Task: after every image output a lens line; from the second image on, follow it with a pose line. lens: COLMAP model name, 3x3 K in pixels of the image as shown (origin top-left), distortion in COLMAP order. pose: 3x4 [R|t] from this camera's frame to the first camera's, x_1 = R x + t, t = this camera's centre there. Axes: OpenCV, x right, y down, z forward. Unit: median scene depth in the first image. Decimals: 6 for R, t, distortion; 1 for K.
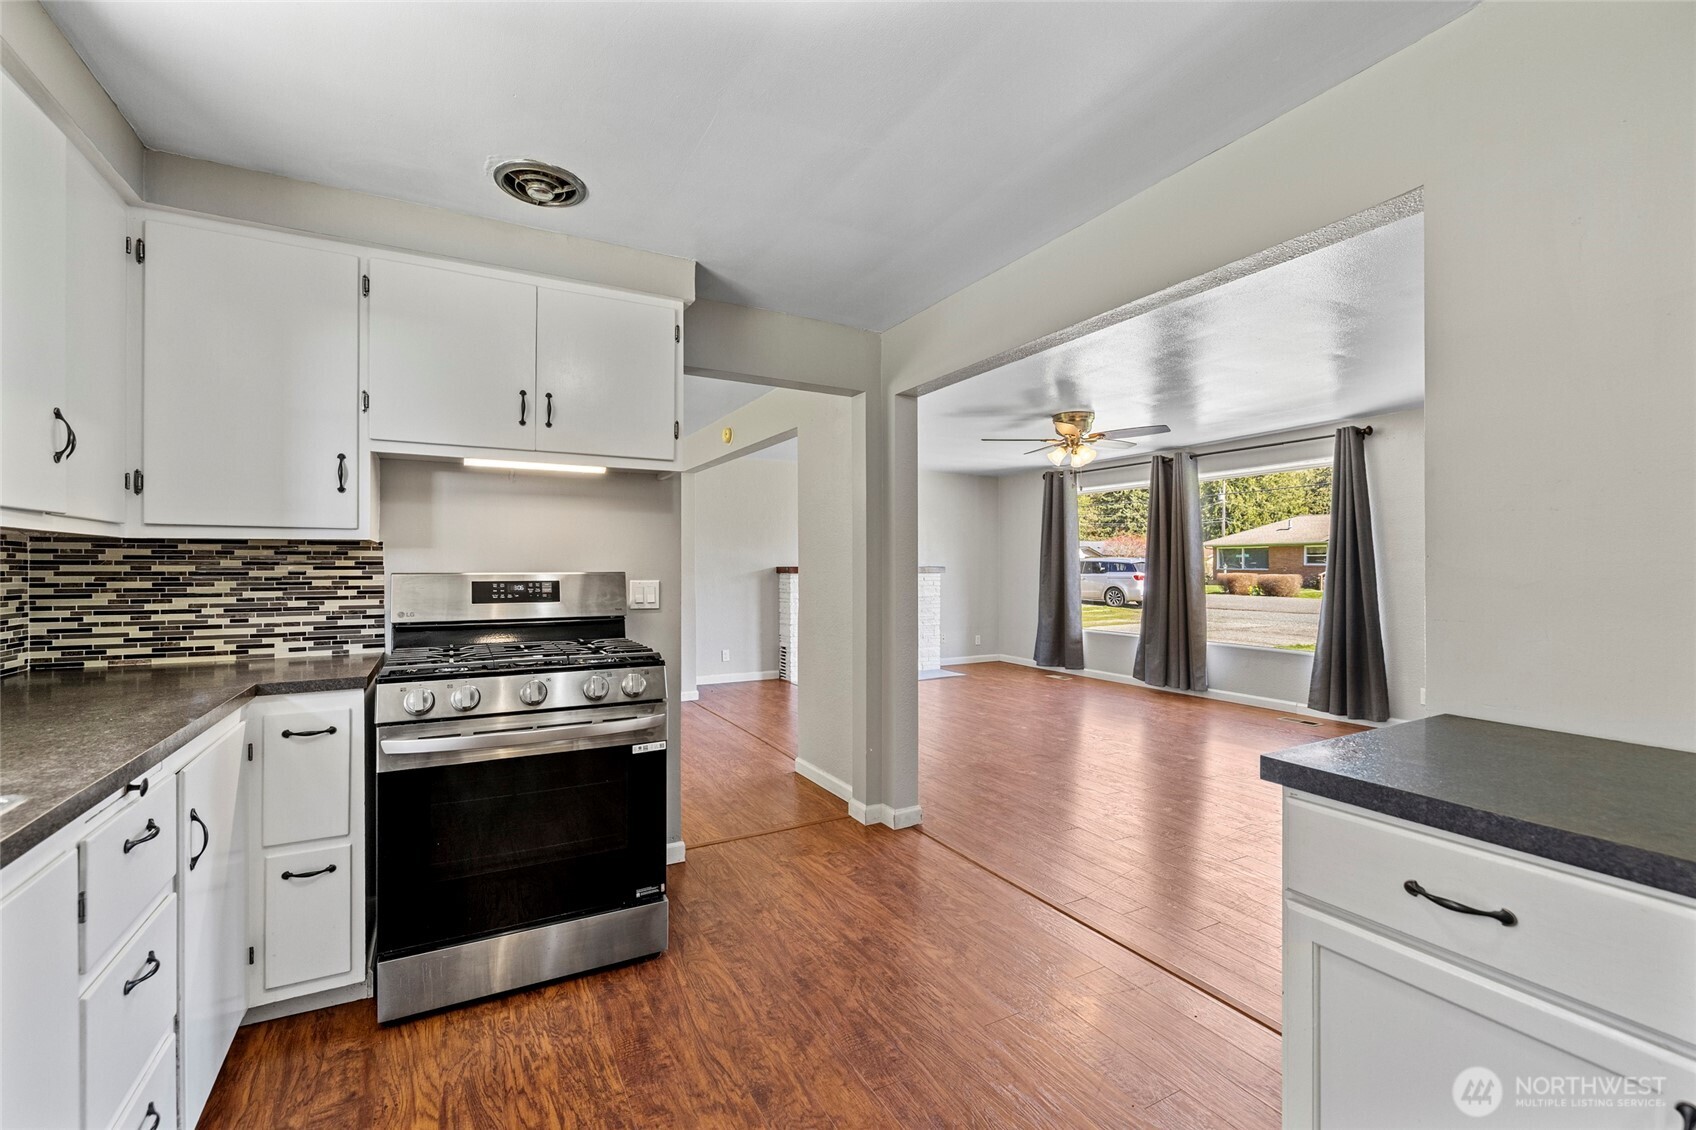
lens RADIAL K [[711.4, 0, 835.9], [0, 711.4, 552.1], [0, 0, 1]] dist [0.000111, -0.000174]
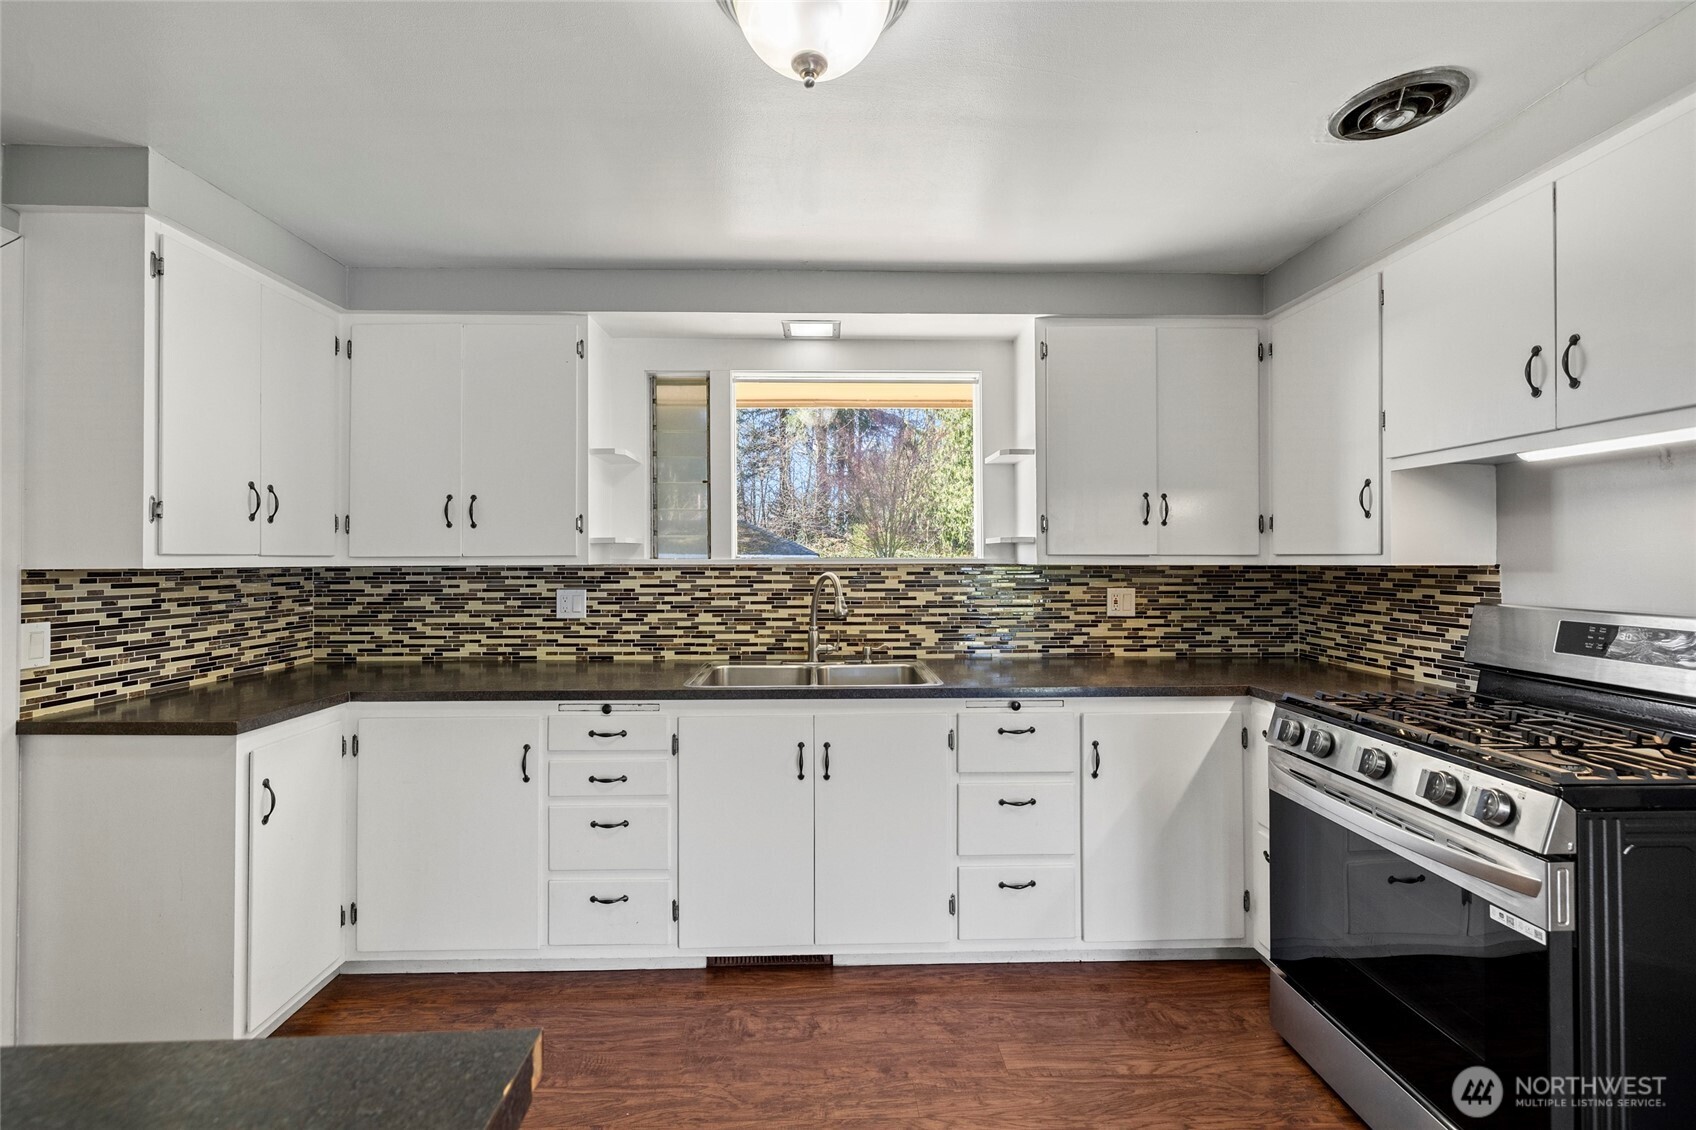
lens RADIAL K [[711.4, 0, 835.9], [0, 711.4, 552.1], [0, 0, 1]] dist [0.000111, -0.000174]
pose [[-0.452067, -0.007089, -0.891956, 0.492159], [0.018439, 0.999680, -0.017291, -0.030766], [0.891794, -0.024264, -0.451792, 0.743742]]
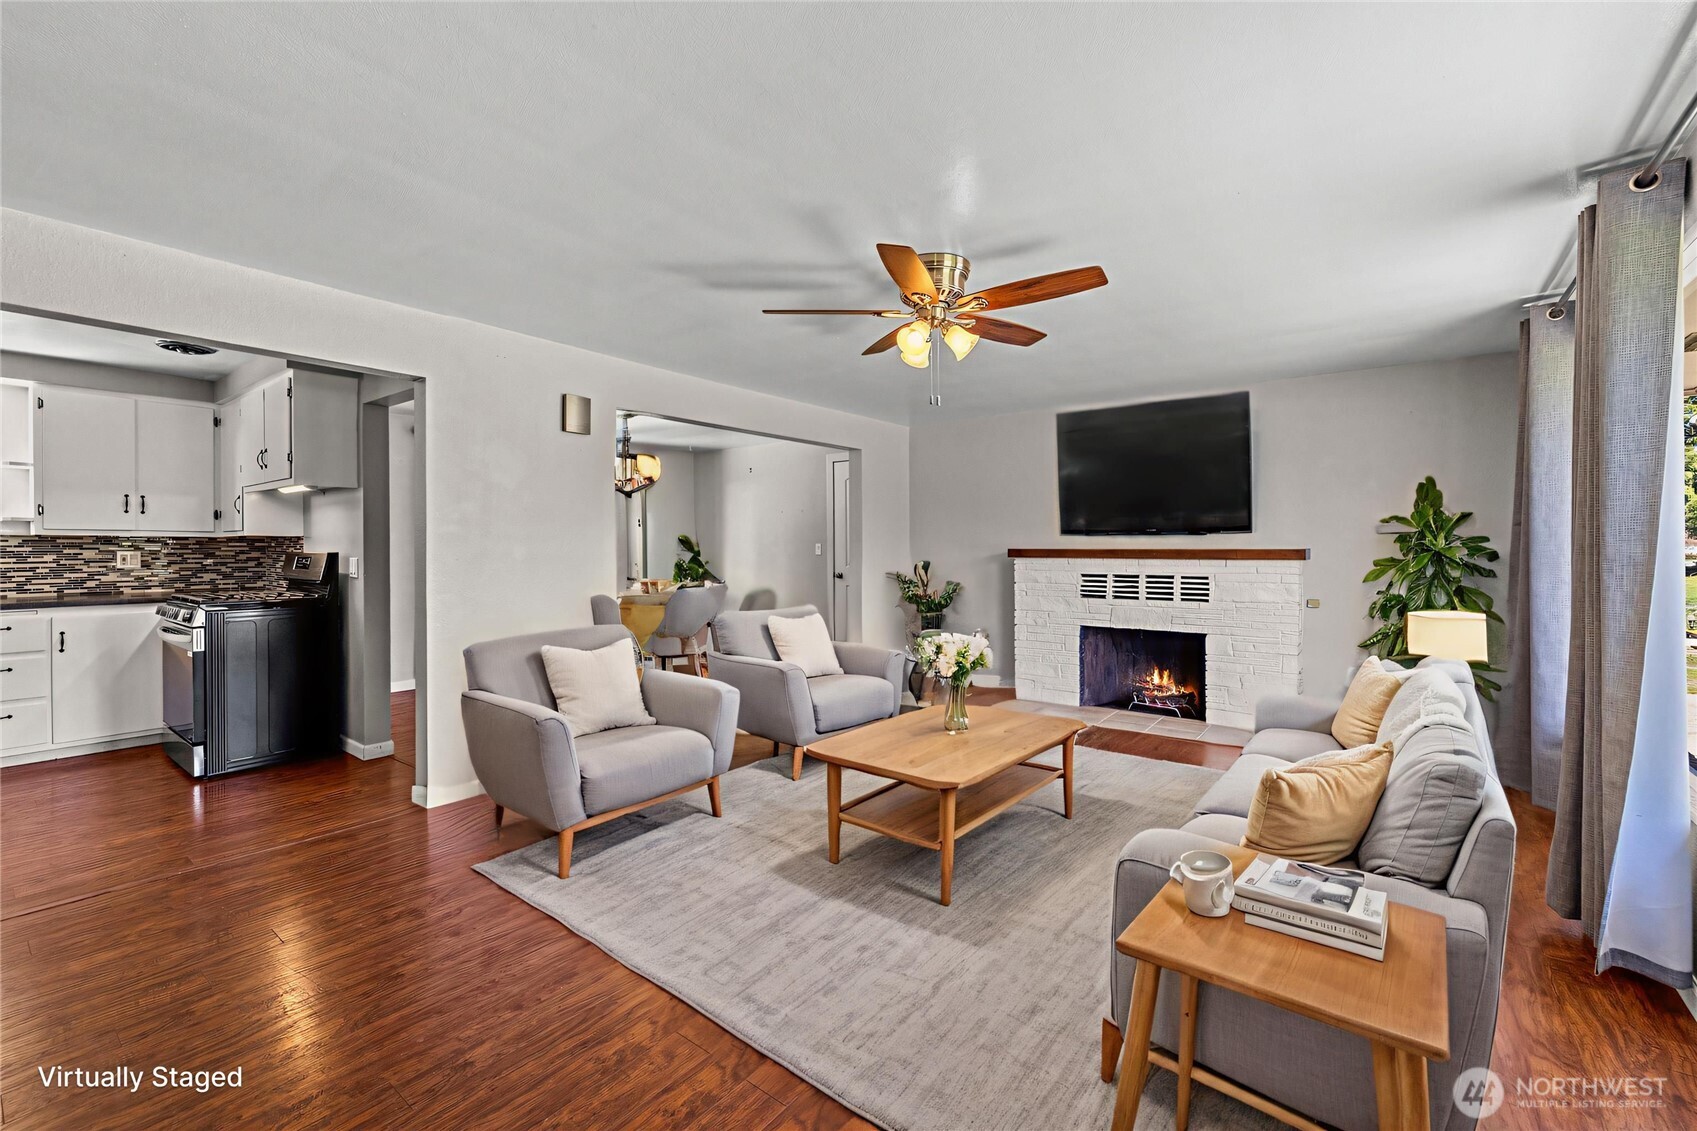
lens RADIAL K [[711.8, 0, 836.4], [0, 711.8, 552.6], [0, 0, 1]] dist [0.000111, -0.000174]
pose [[0.406563, 0.006026, -0.913603, 1.863615], [0.017238, 0.999750, 0.014266, 0.031144], [0.913460, -0.021549, 0.406358, 1.664384]]
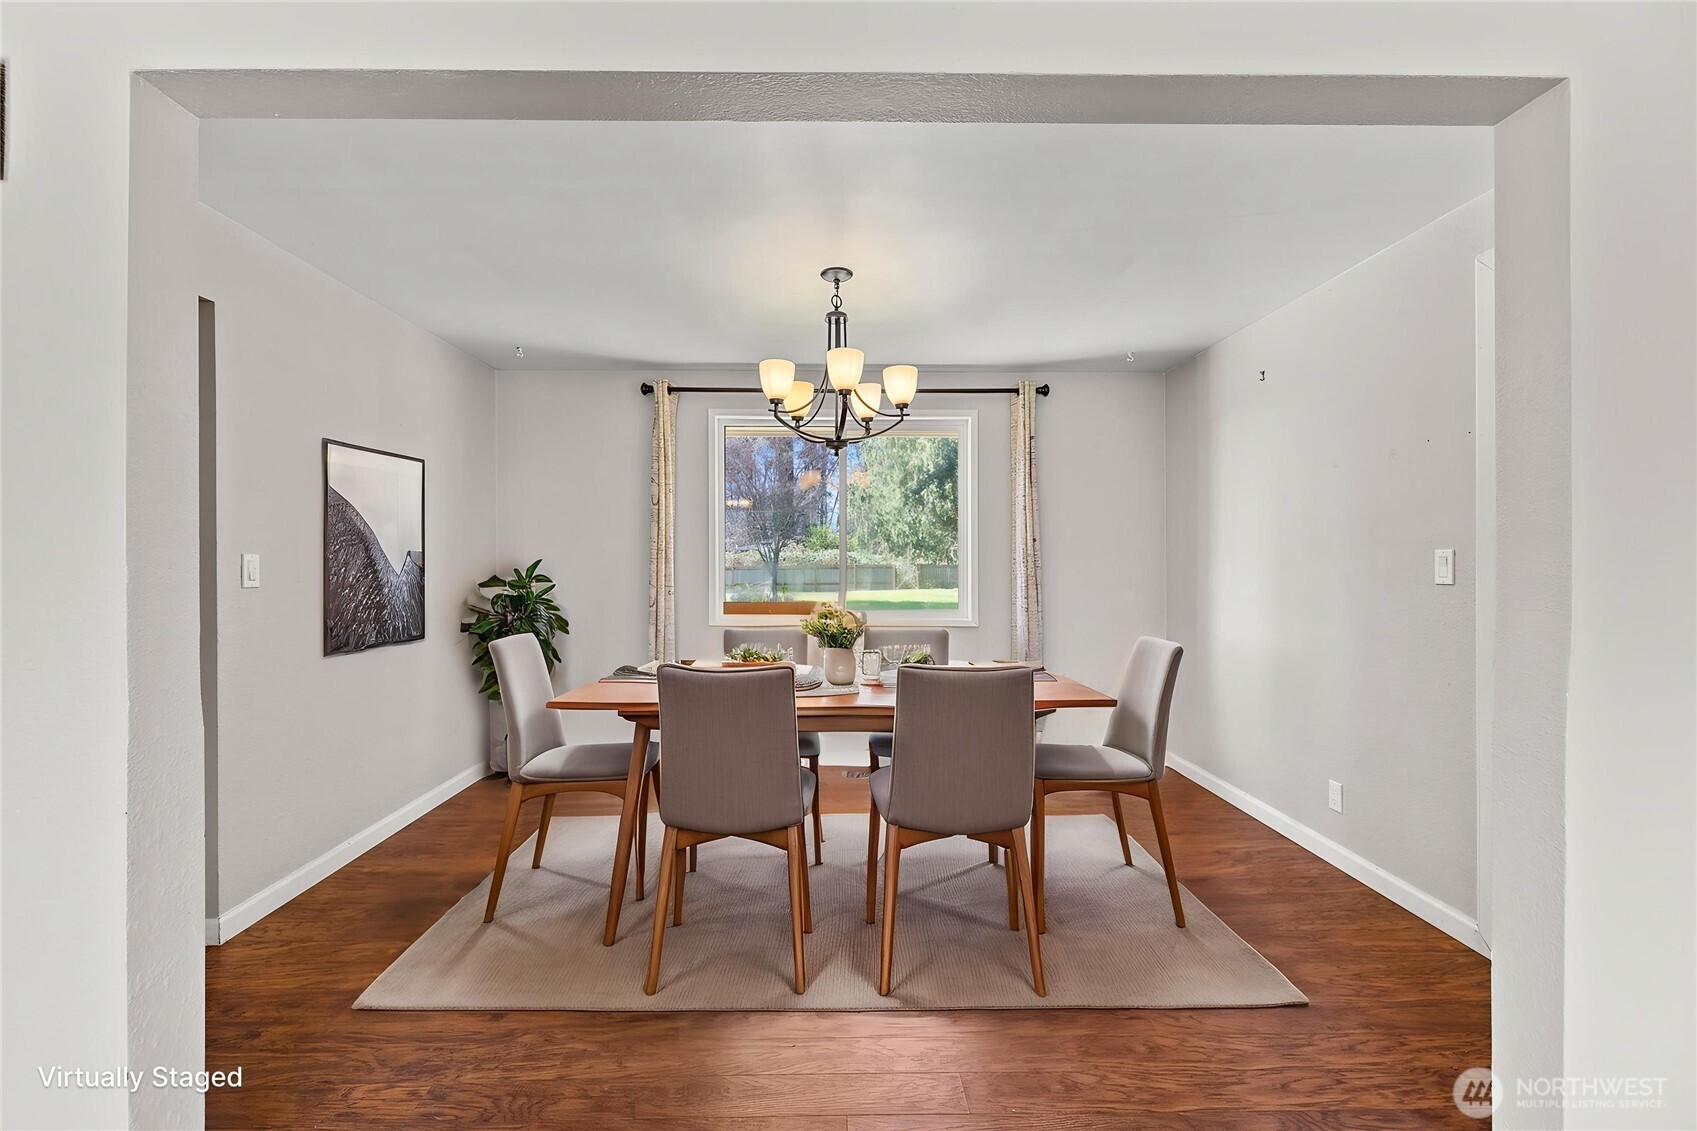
lens RADIAL K [[707.3, 0, 830.3], [0, 707.3, 566.2], [0, 0, 1]] dist [0.000933, -0.000021]
pose [[-0.464839, 0.008394, -0.885356, 0.171231], [0.016974, 0.999856, 0.000568, 0.044822], [0.885233, -0.014764, -0.464914, 2.567505]]
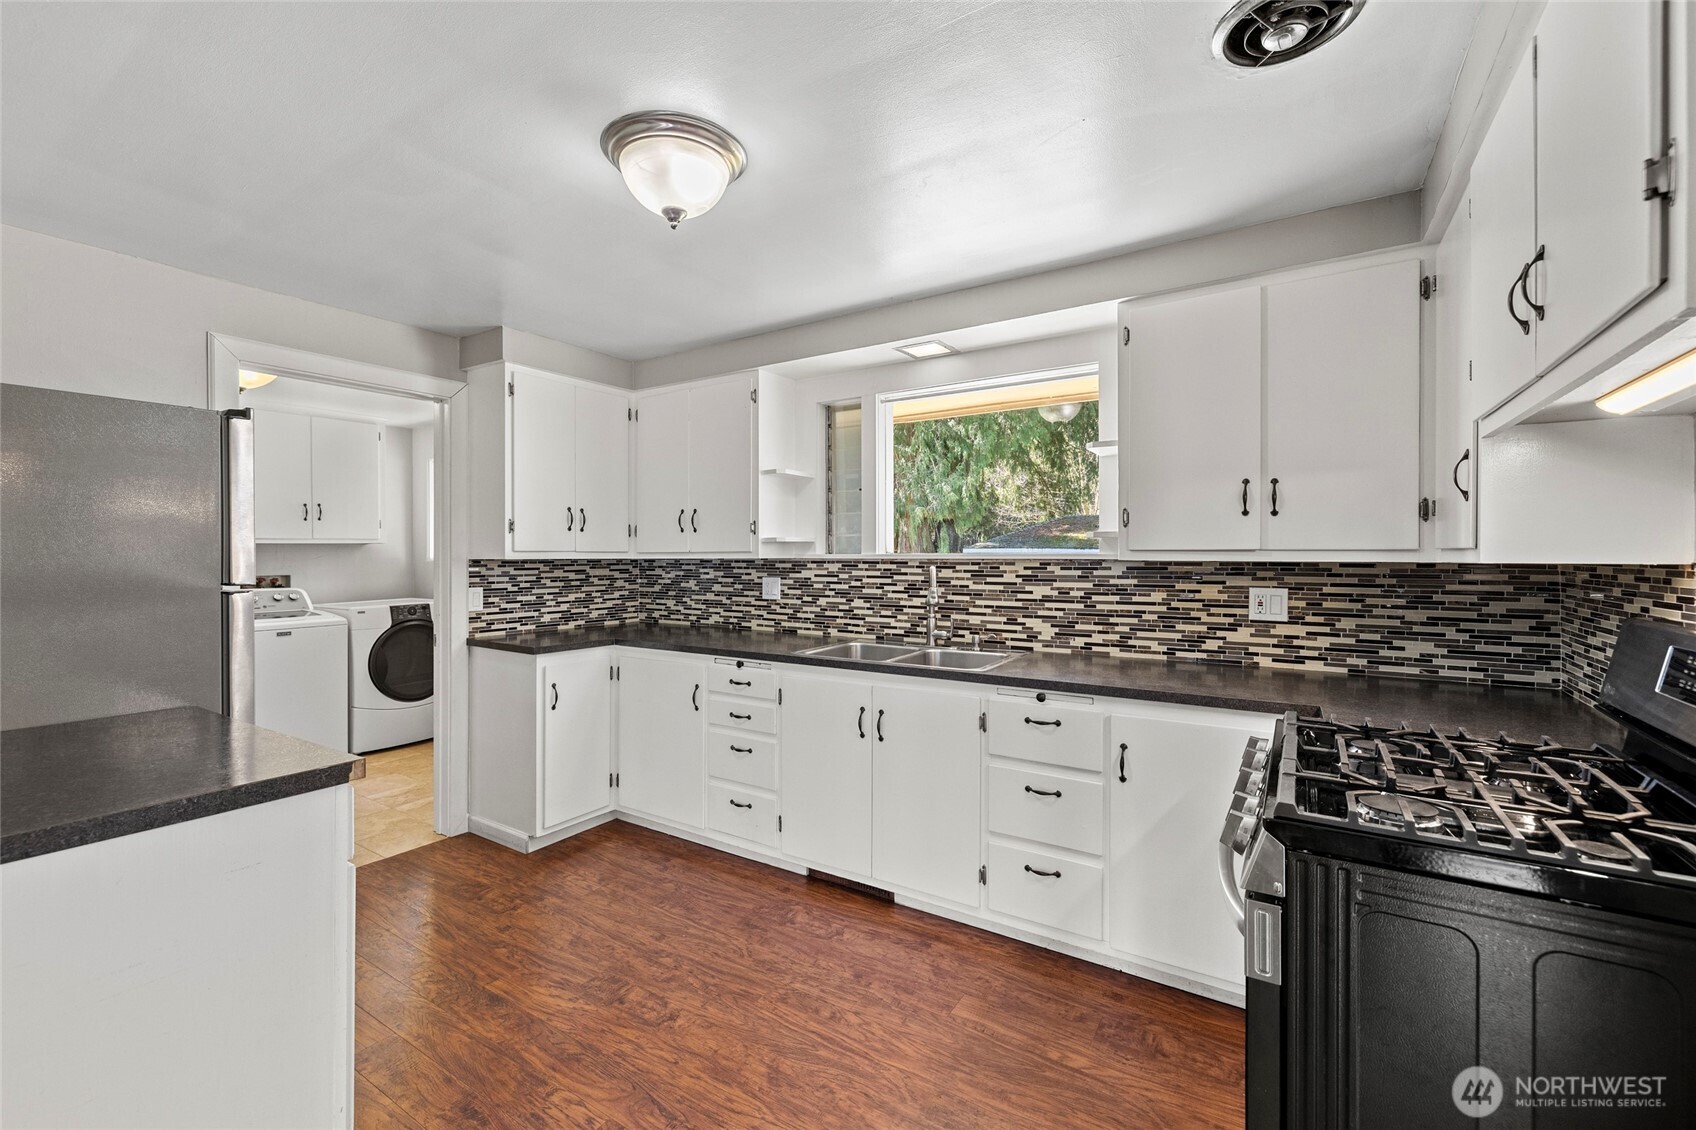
lens RADIAL K [[705.6, 0, 838.3], [0, 705.6, 555.0], [0, 0, 1]] dist [0.002480, 0.000276]
pose [[-0.877177, 0.001638, -0.480165, 0.232713], [0.010163, 0.999834, -0.015155, -0.020317], [0.480060, -0.018173, -0.877047, 1.260792]]
